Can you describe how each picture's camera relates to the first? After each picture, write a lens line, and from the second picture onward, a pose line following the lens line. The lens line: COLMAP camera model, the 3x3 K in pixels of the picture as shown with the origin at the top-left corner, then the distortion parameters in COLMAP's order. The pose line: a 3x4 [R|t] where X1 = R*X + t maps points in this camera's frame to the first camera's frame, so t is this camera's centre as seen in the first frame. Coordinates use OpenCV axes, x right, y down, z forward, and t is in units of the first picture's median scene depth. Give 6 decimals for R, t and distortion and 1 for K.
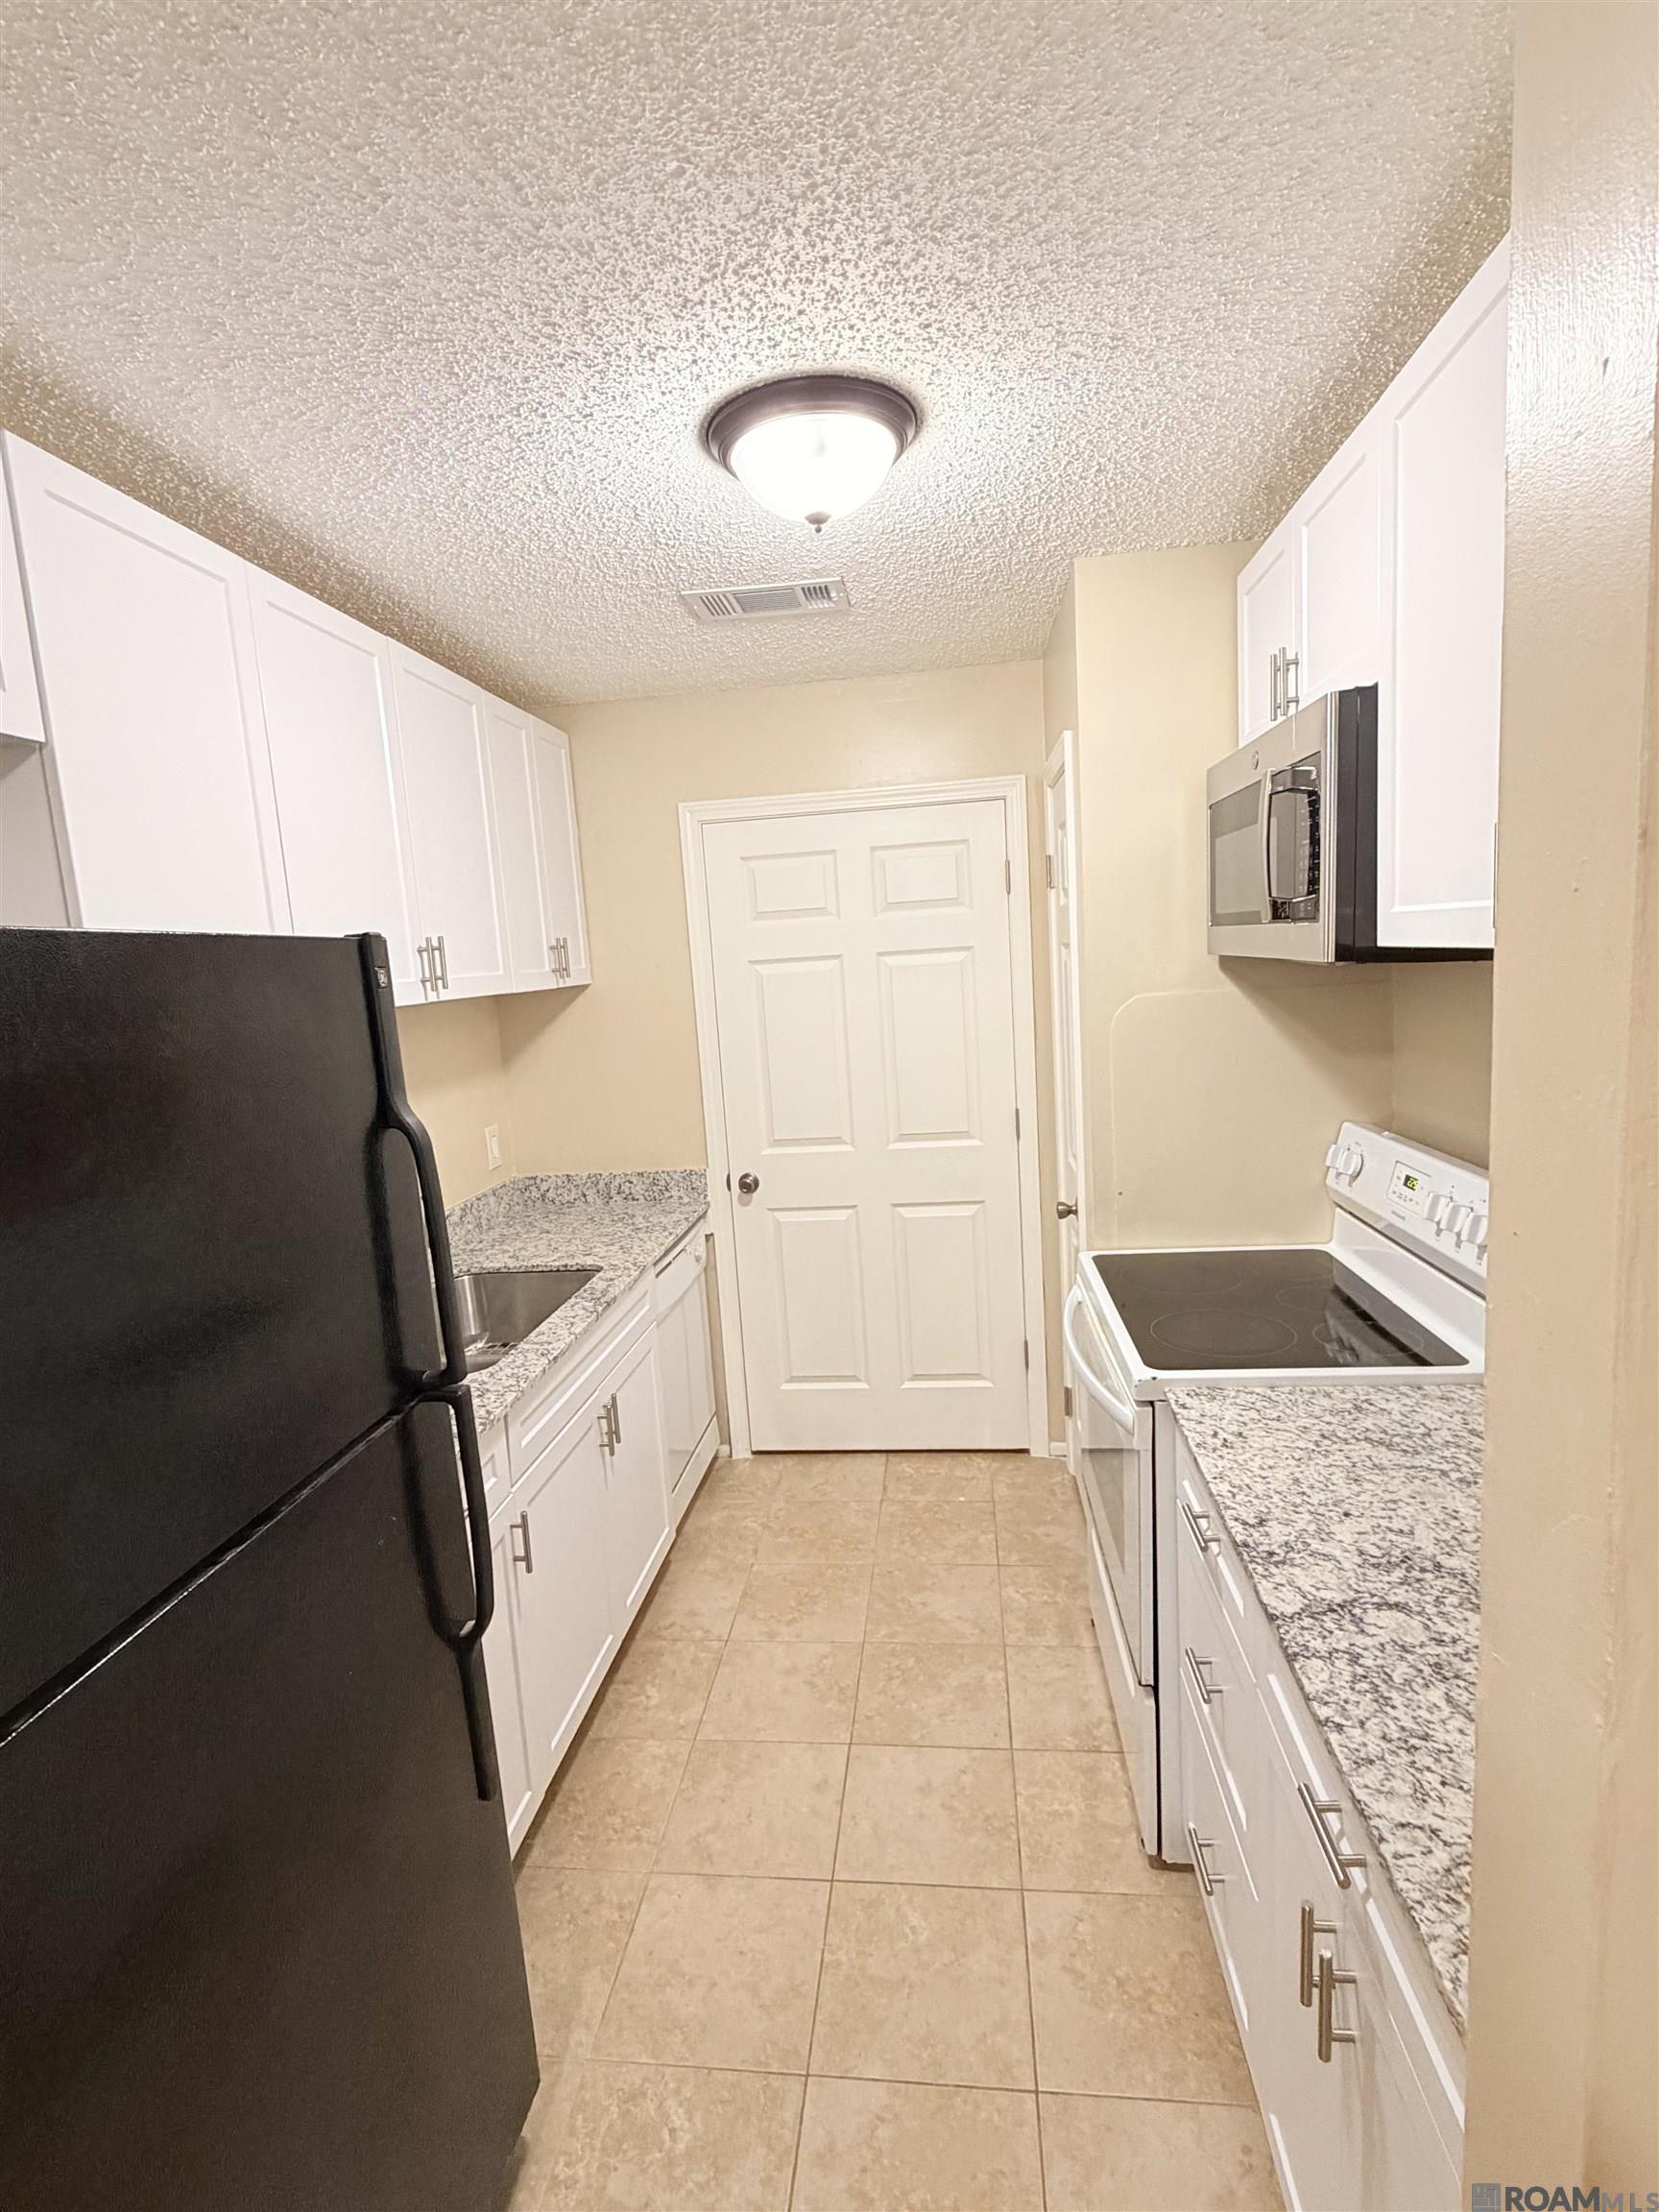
lens RADIAL K [[1062.8, 0, 832.9], [0, 1062.8, 1108.9], [0, 0, 1]] dist [-0.003777, 0.001323]
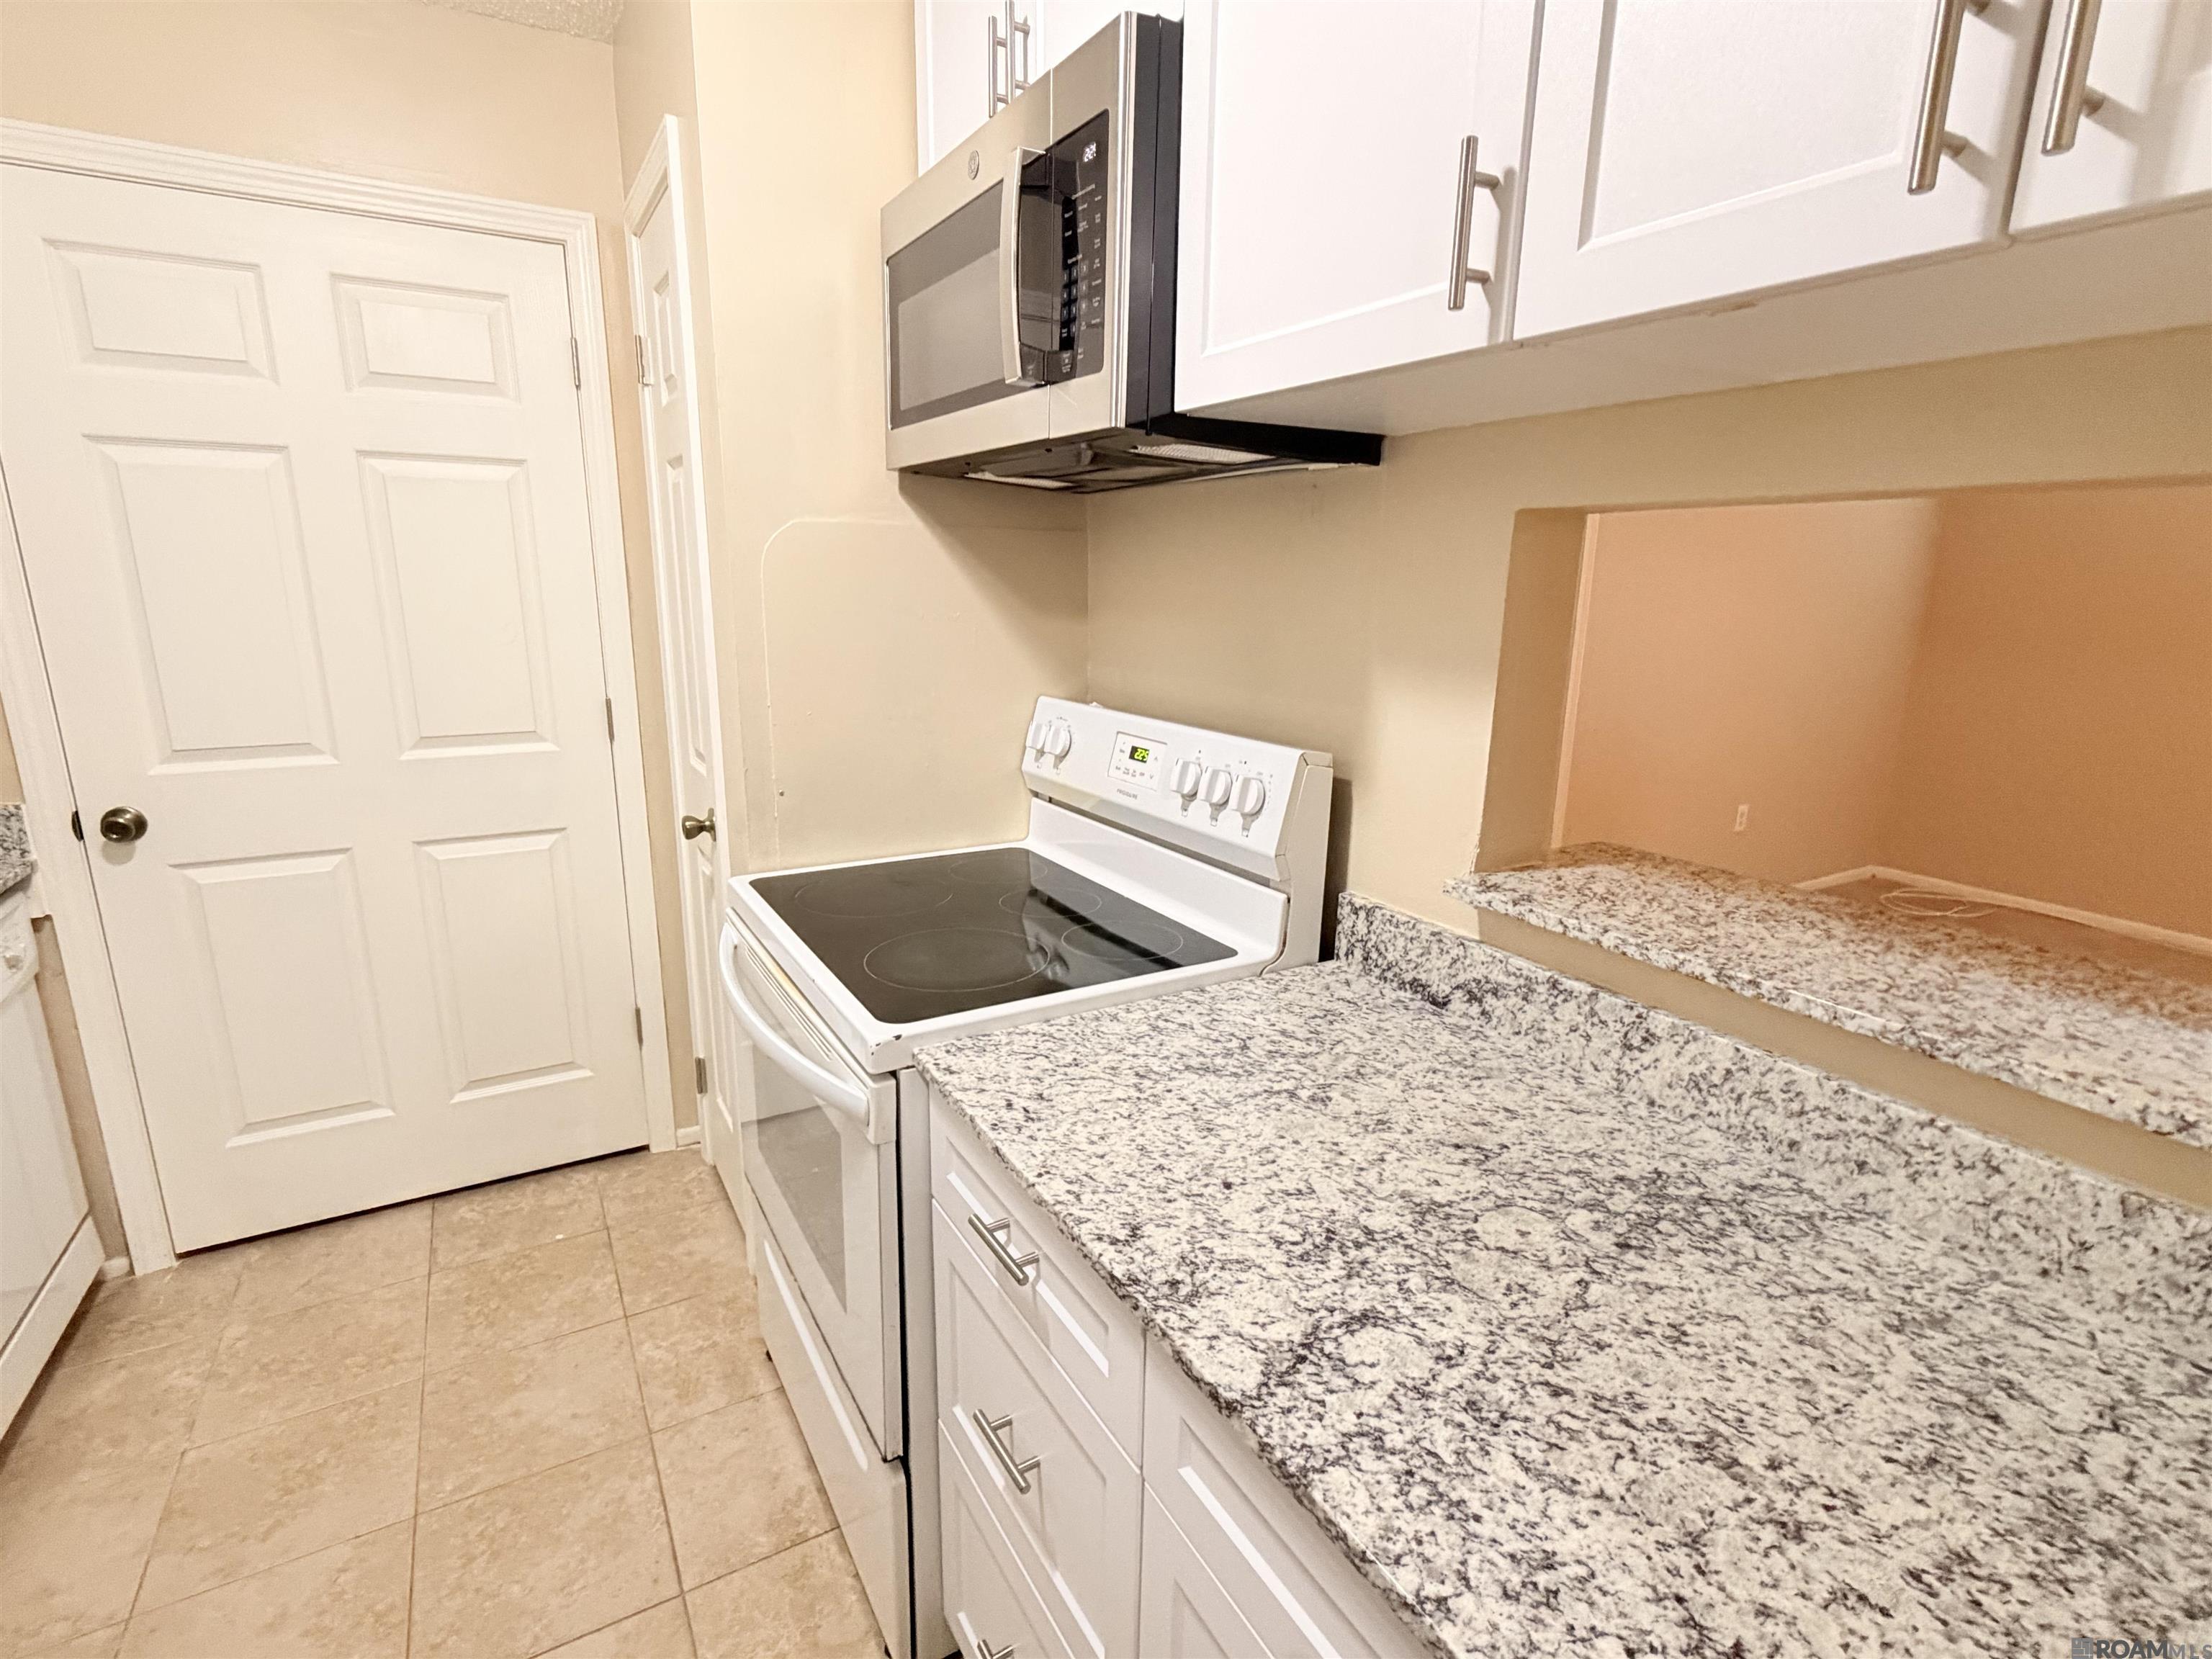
lens RADIAL K [[1062.8, 0, 1111.8], [0, 1062.8, 829.3], [0, 0, 1]] dist [-0.003777, 0.001323]
pose [[0.798861, -0.066777, 0.597798, 0.009546], [0.020498, 0.996264, 0.083895, 0.044943], [-0.601167, -0.054767, 0.797245, 0.257514]]
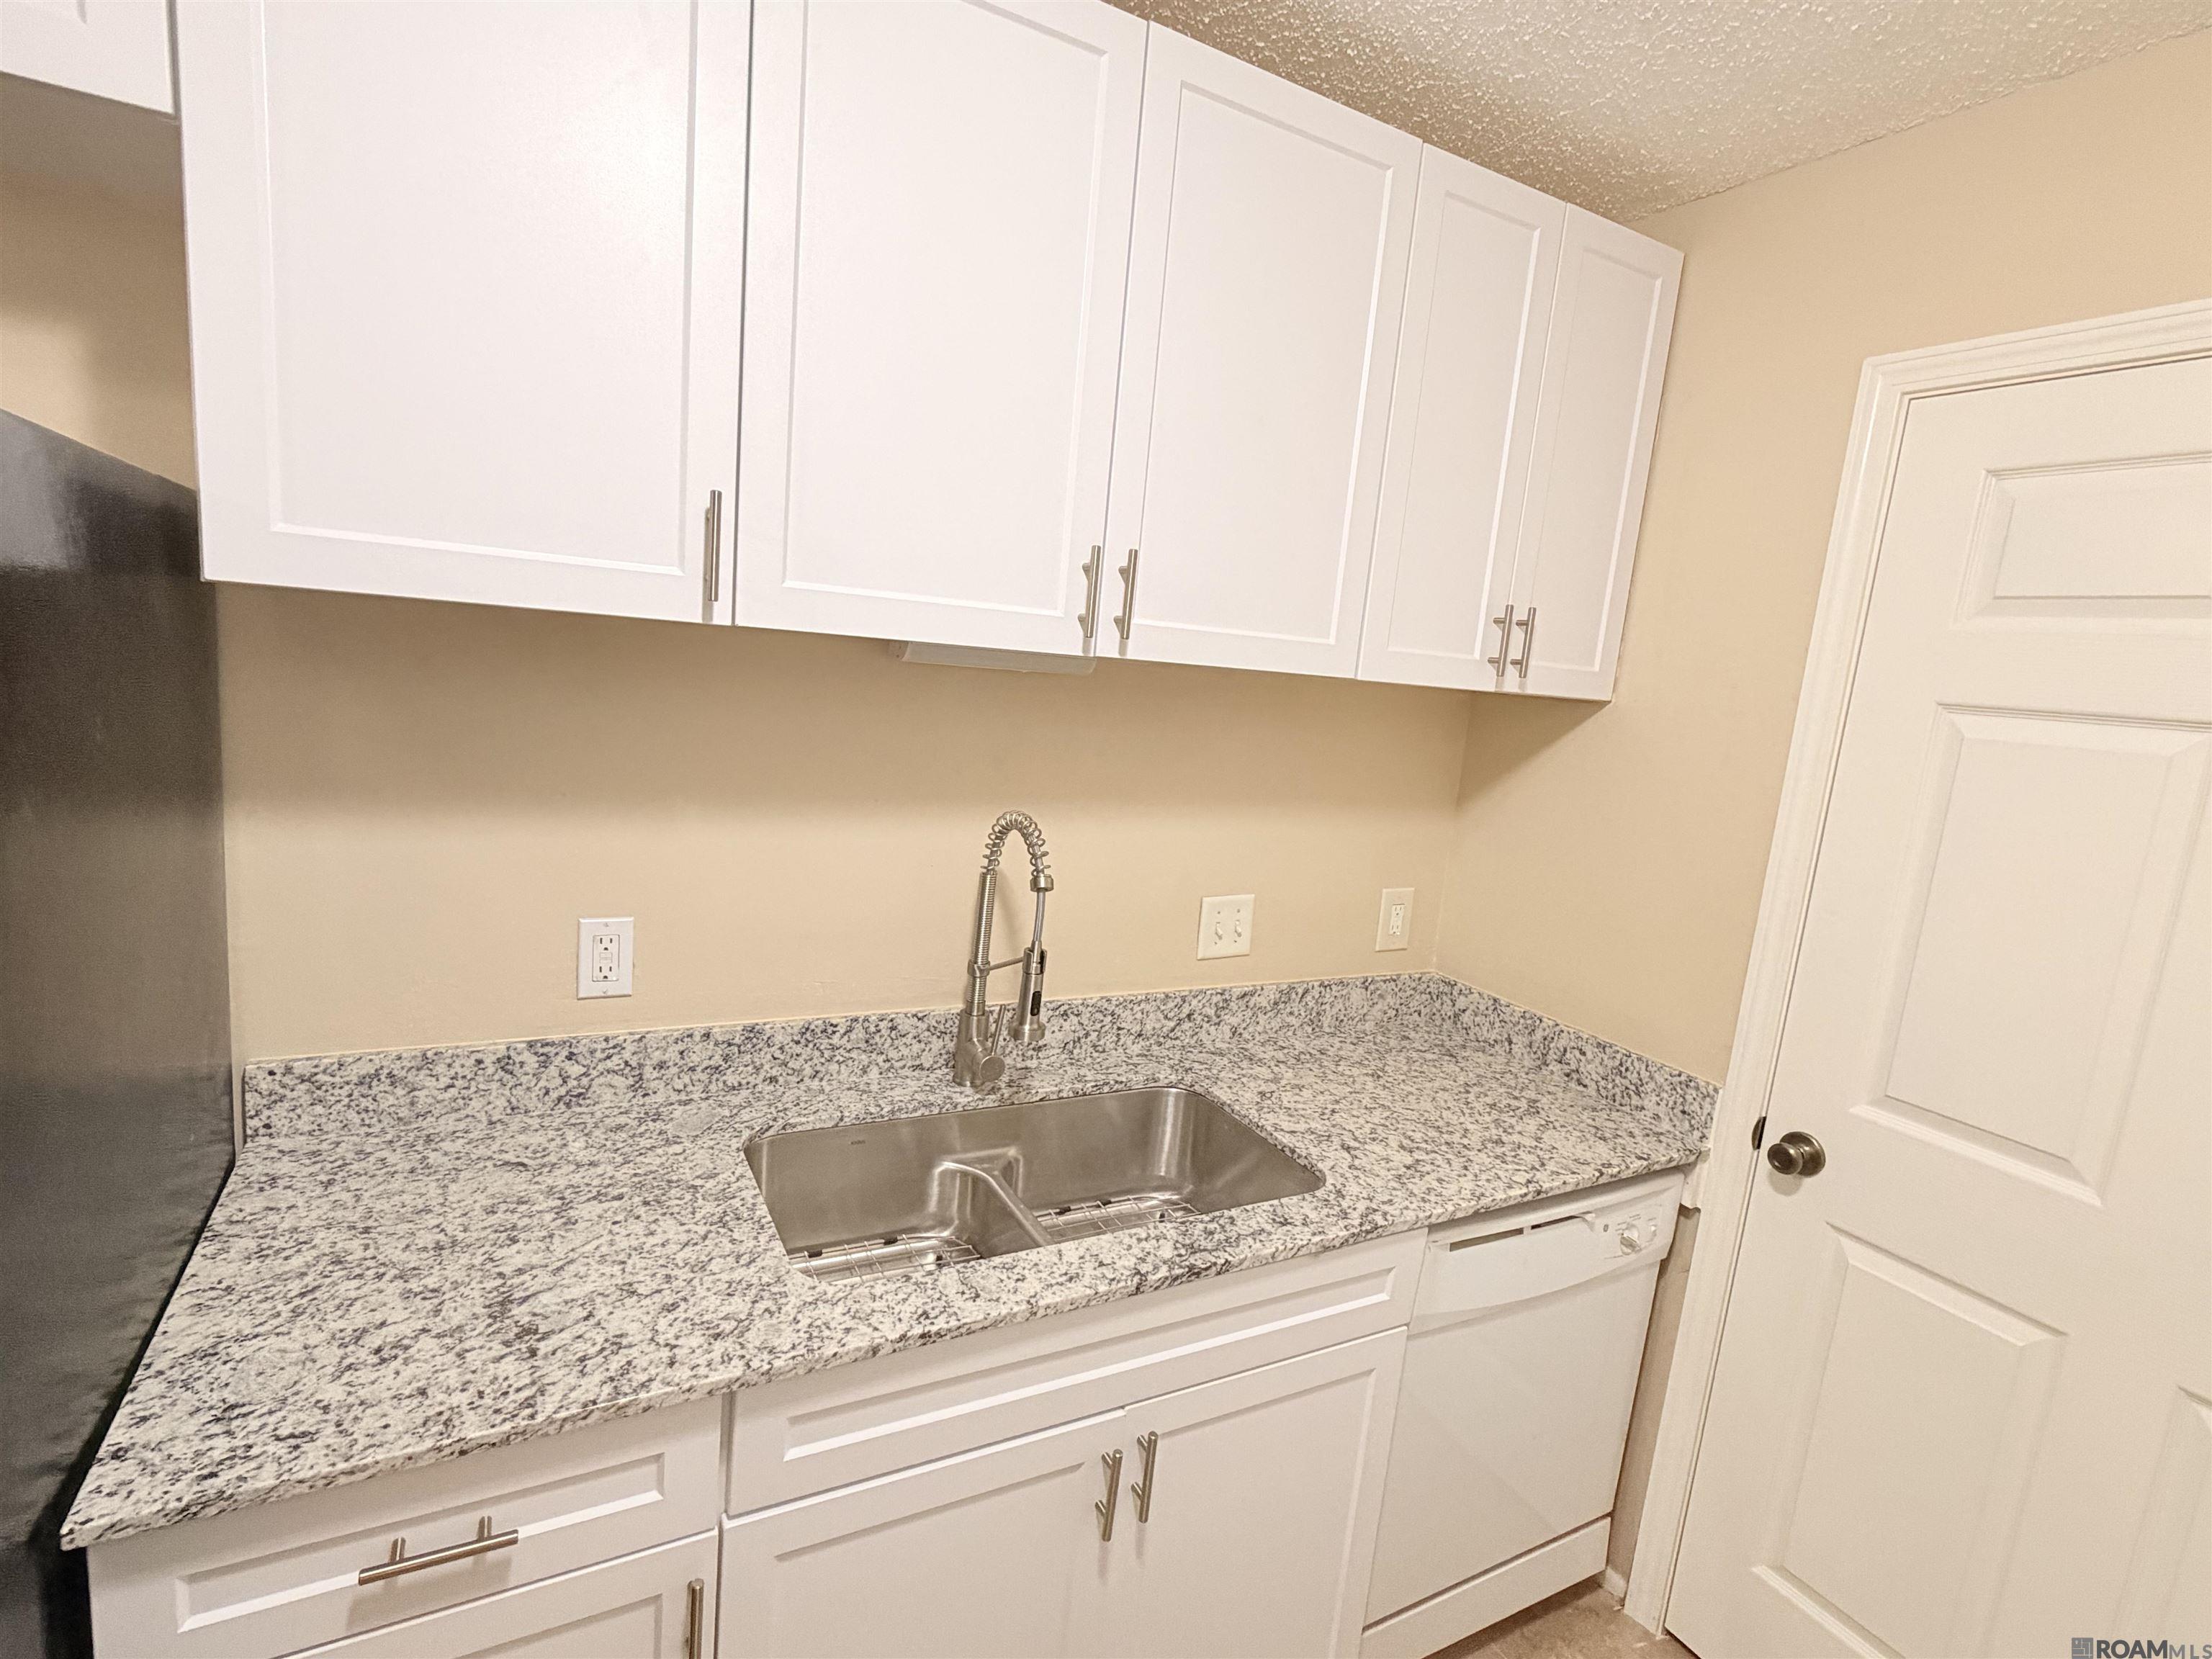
lens RADIAL K [[1062.8, 0, 1100.5], [0, 1062.8, 832.5], [0, 0, 1]] dist [-0.003777, 0.001323]
pose [[0.570491, 0.246712, -0.783373, 0.107151], [-0.243388, 0.961757, 0.125644, -0.071048], [0.784412, 0.118985, 0.608720, 0.574517]]
